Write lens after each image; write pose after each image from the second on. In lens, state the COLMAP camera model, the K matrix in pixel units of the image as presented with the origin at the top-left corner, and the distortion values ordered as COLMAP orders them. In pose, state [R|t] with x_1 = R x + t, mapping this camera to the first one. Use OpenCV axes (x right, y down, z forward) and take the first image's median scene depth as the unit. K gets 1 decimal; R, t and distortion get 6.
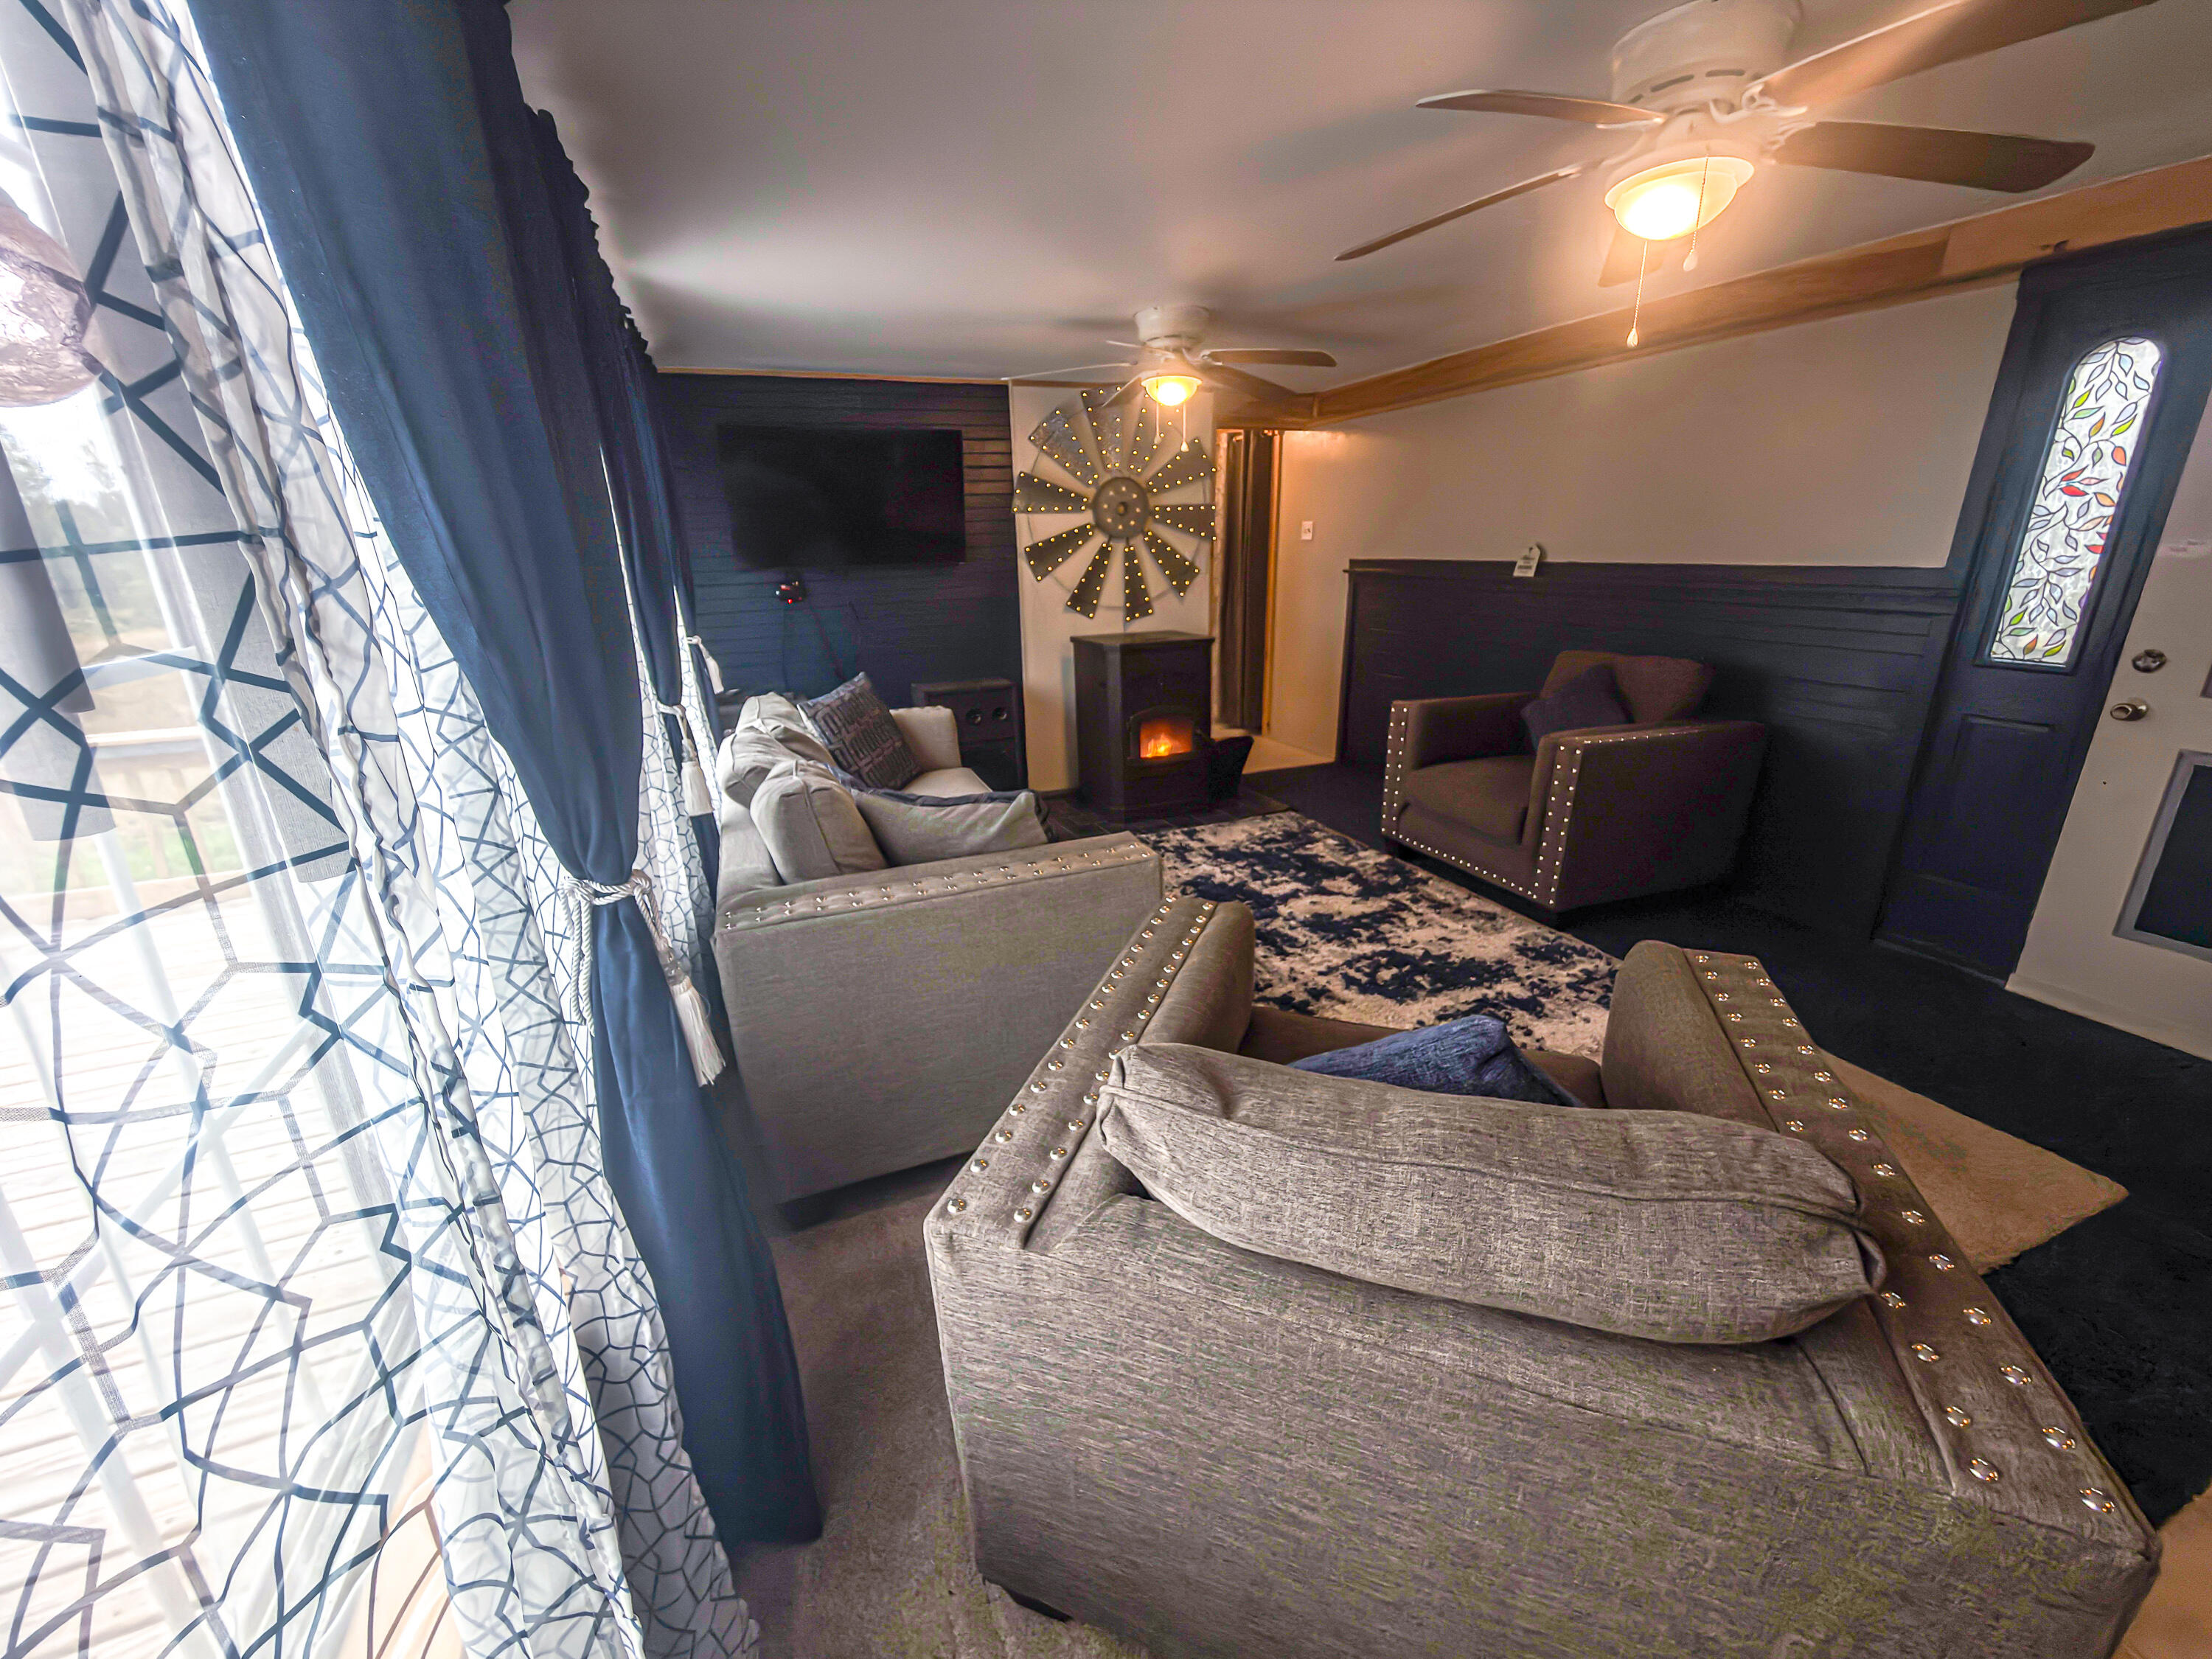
lens RADIAL K [[871.1, 0, 1109.5], [0, 871.1, 825.5], [0, 0, 1]] dist [-0.001259, -0.000108]
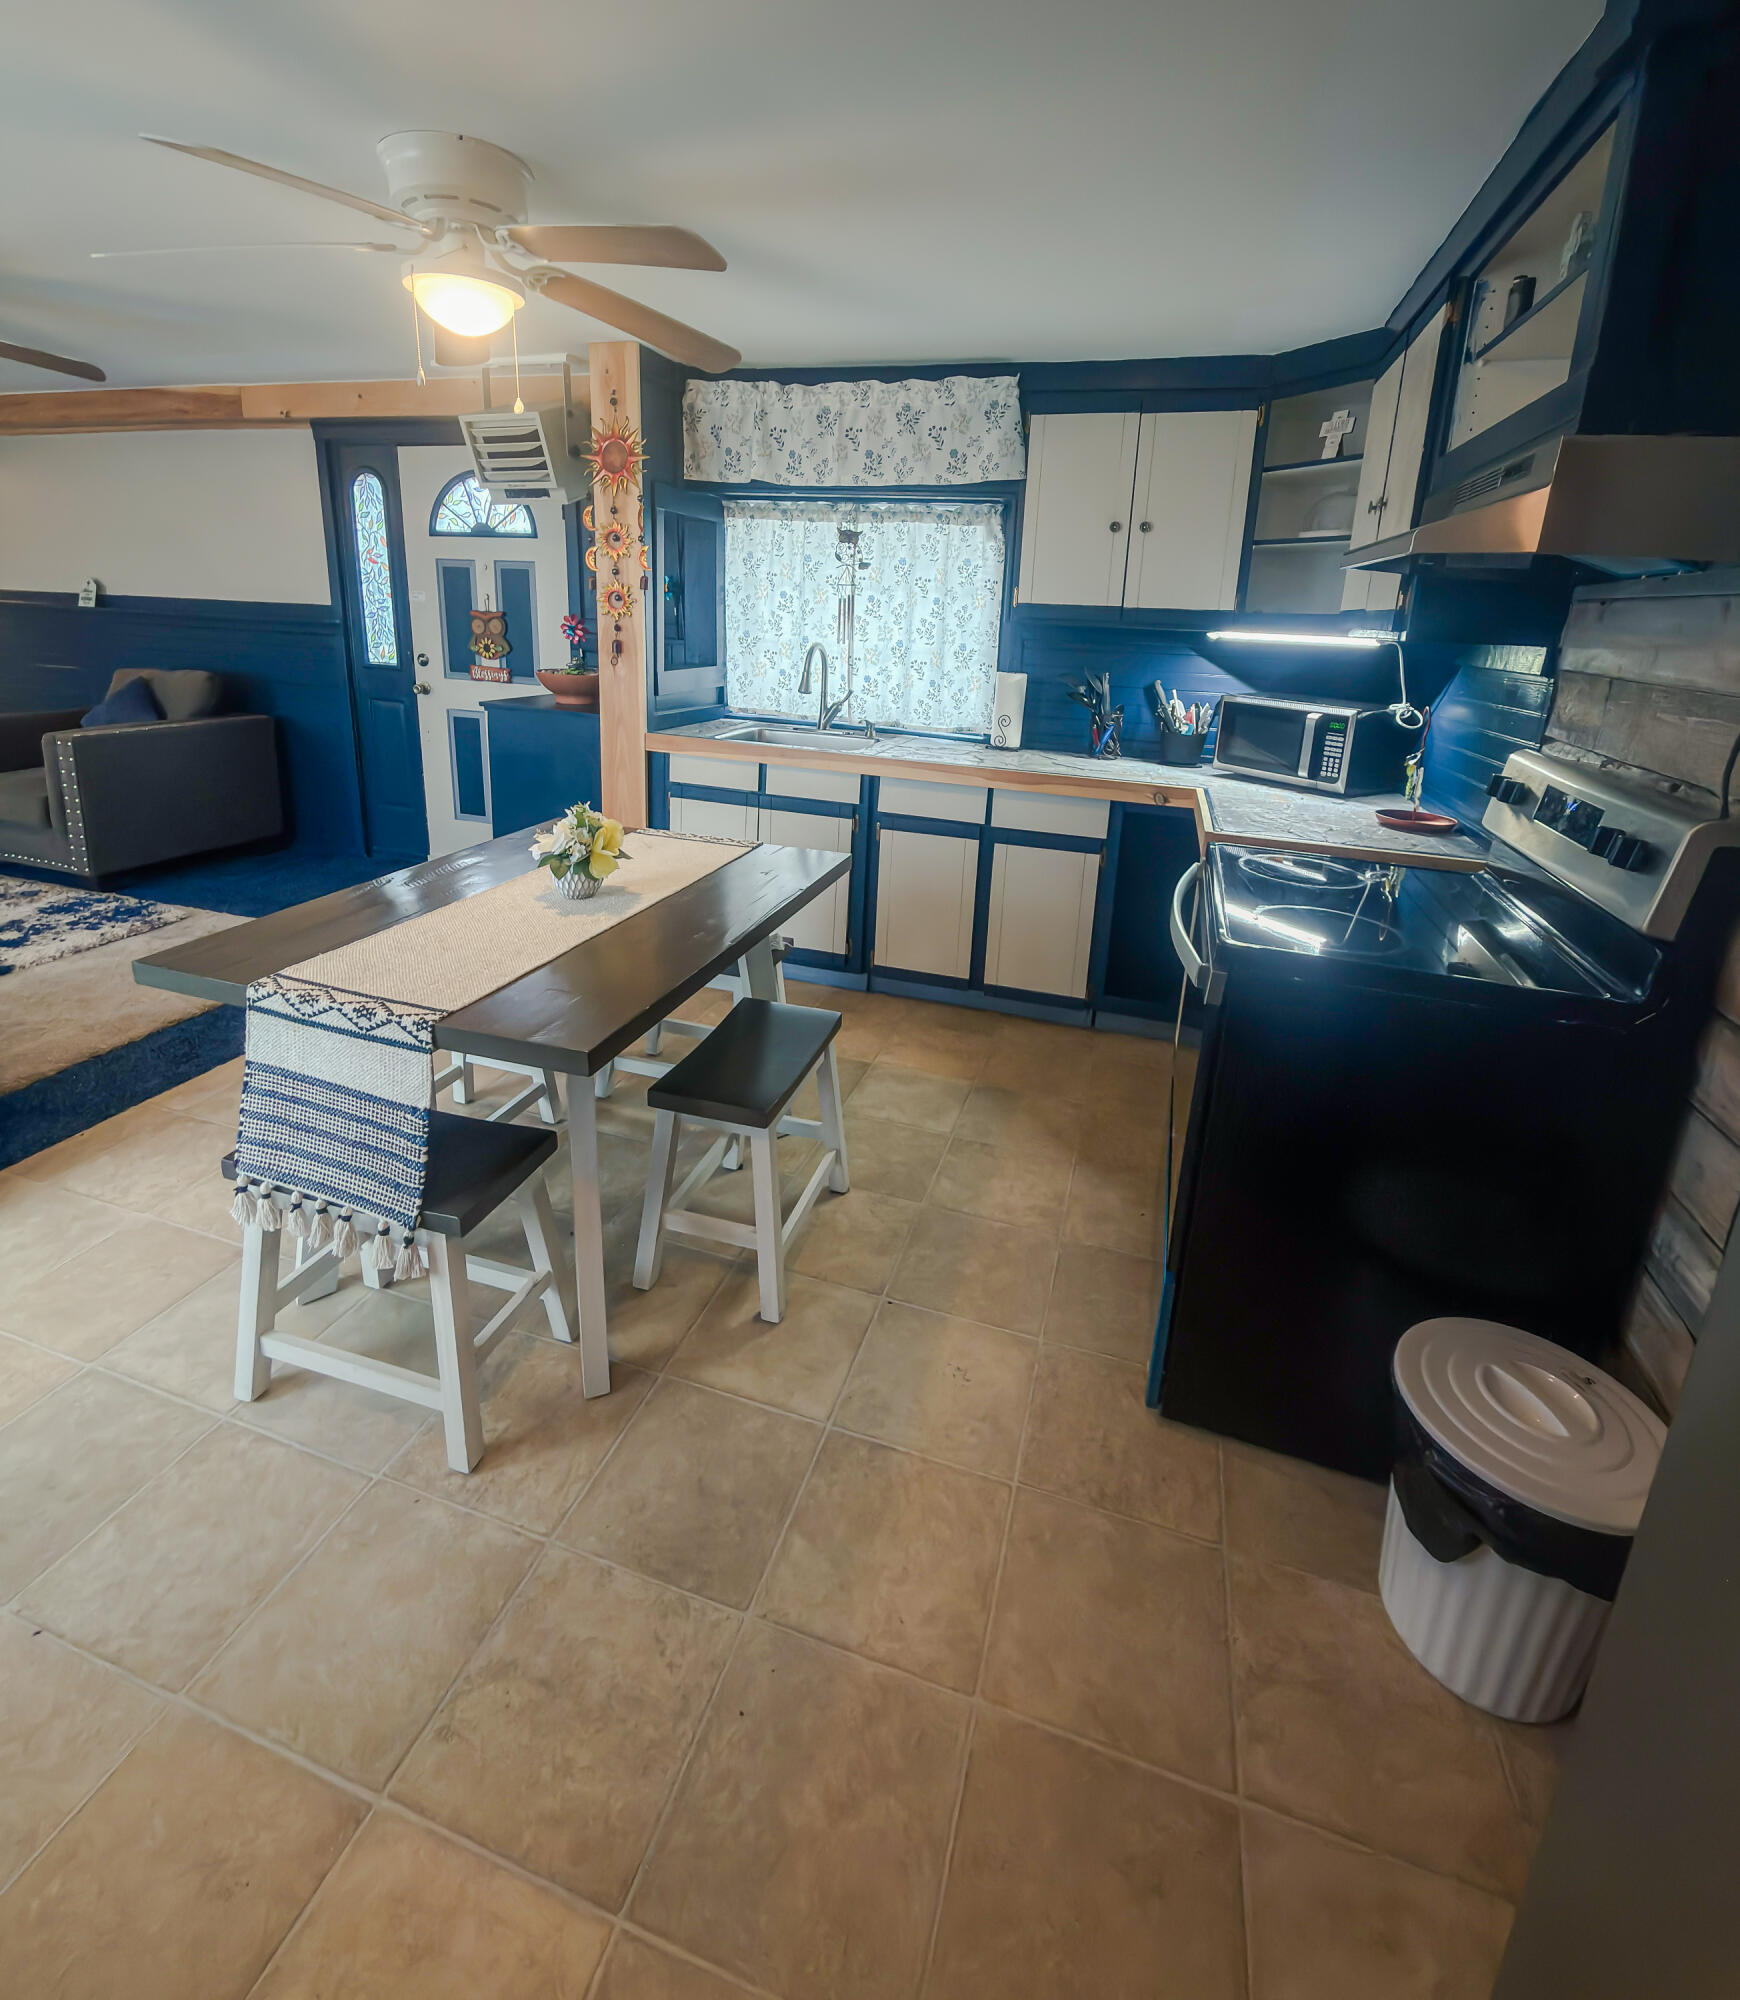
lens RADIAL K [[933.3, 0, 867.2], [0, 933.3, 837.9], [0, 0, 1]] dist [0.001218, 0.000458]
pose [[0.654183, -0.149893, 0.741334, 0.228380], [0.190231, 0.981264, 0.030537, 0.185835], [-0.732022, 0.121048, 0.670441, -0.585778]]
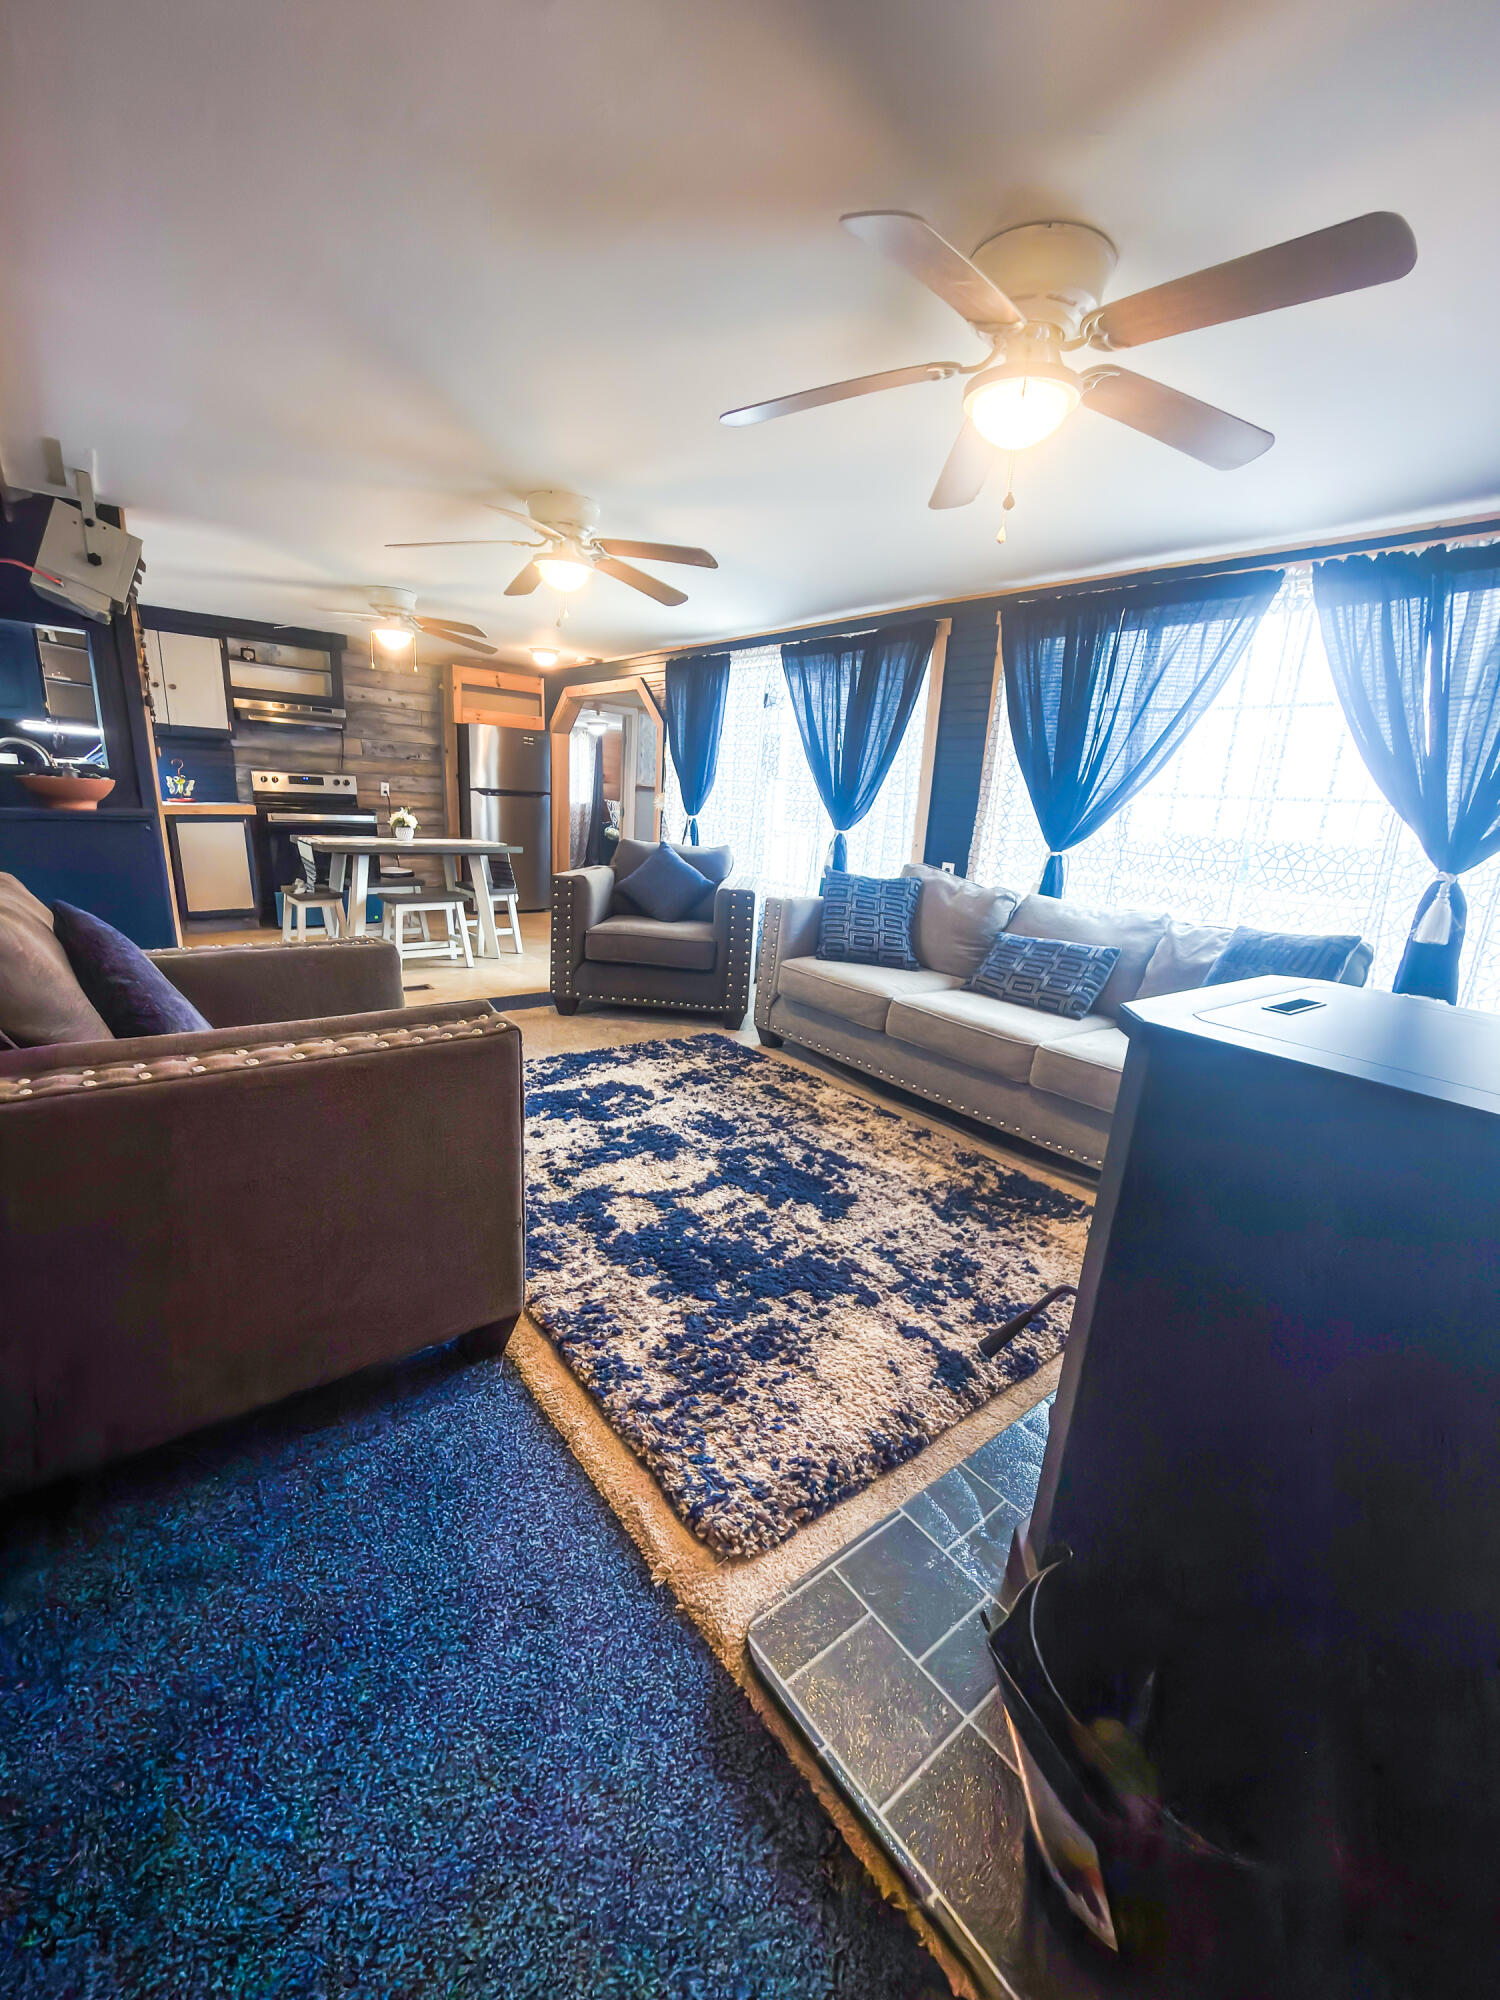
lens RADIAL K [[787.6, 0, 694.4], [0, 787.6, 1002.3], [0, 0, 1]] dist [-0.001259, -0.000108]
pose [[-0.973564, 0.010727, -0.228161, 0.337526], [-0.115650, 0.838247, 0.532886, -0.371387], [0.196972, 0.545185, -0.814847, 1.342242]]
